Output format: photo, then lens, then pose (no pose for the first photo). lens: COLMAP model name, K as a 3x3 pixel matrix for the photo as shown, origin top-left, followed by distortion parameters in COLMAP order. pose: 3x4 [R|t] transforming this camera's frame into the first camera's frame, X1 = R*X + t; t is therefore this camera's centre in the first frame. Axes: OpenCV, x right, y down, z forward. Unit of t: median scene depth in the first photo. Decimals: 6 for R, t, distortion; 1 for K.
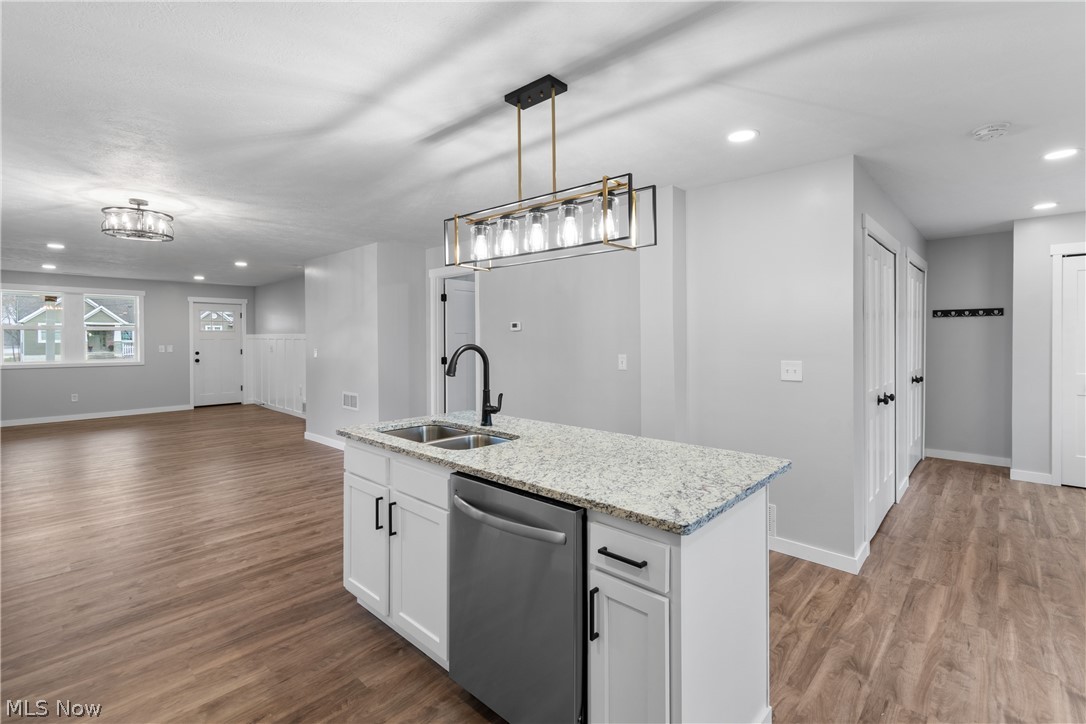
lens RADIAL K [[488.3, 0, 556.6], [0, 488.3, 342.8], [0, 0, 1]] dist [0.000799, 0.000635]
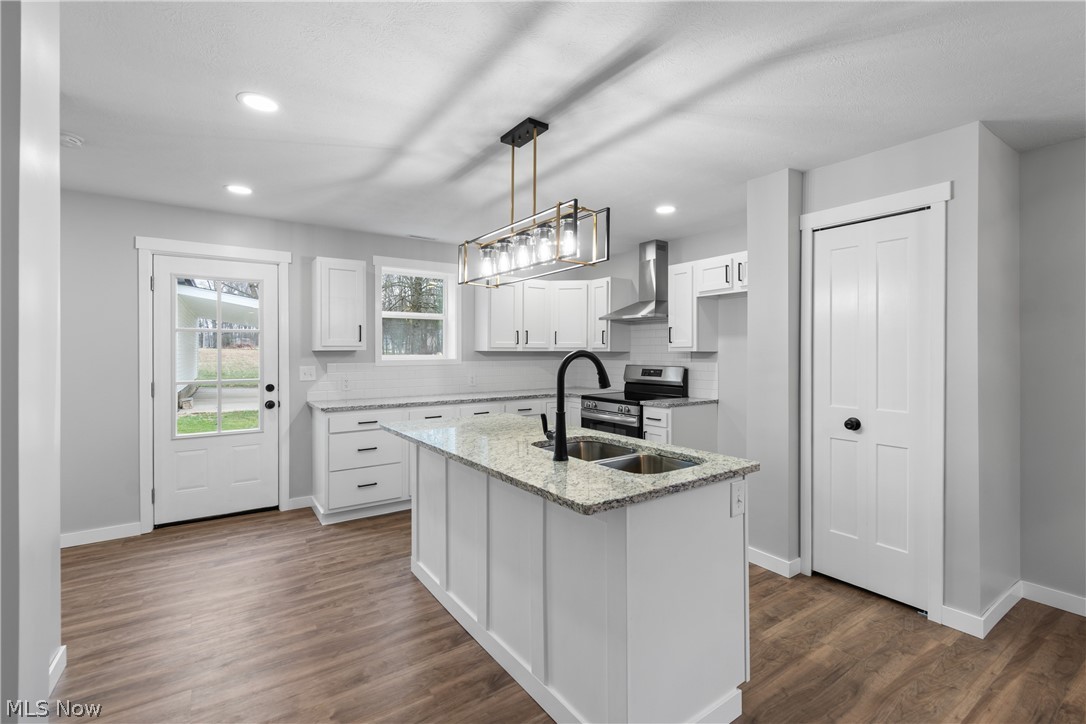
lens RADIAL K [[484.5, 0, 554.8], [0, 484.5, 352.7], [0, 0, 1]] dist [0.000545, 0.000042]
pose [[-0.976350, 0.003423, 0.216169, -0.197559], [0.005374, 0.999950, 0.008439, 0.000609], [-0.216129, 0.009401, -0.976320, 1.154654]]
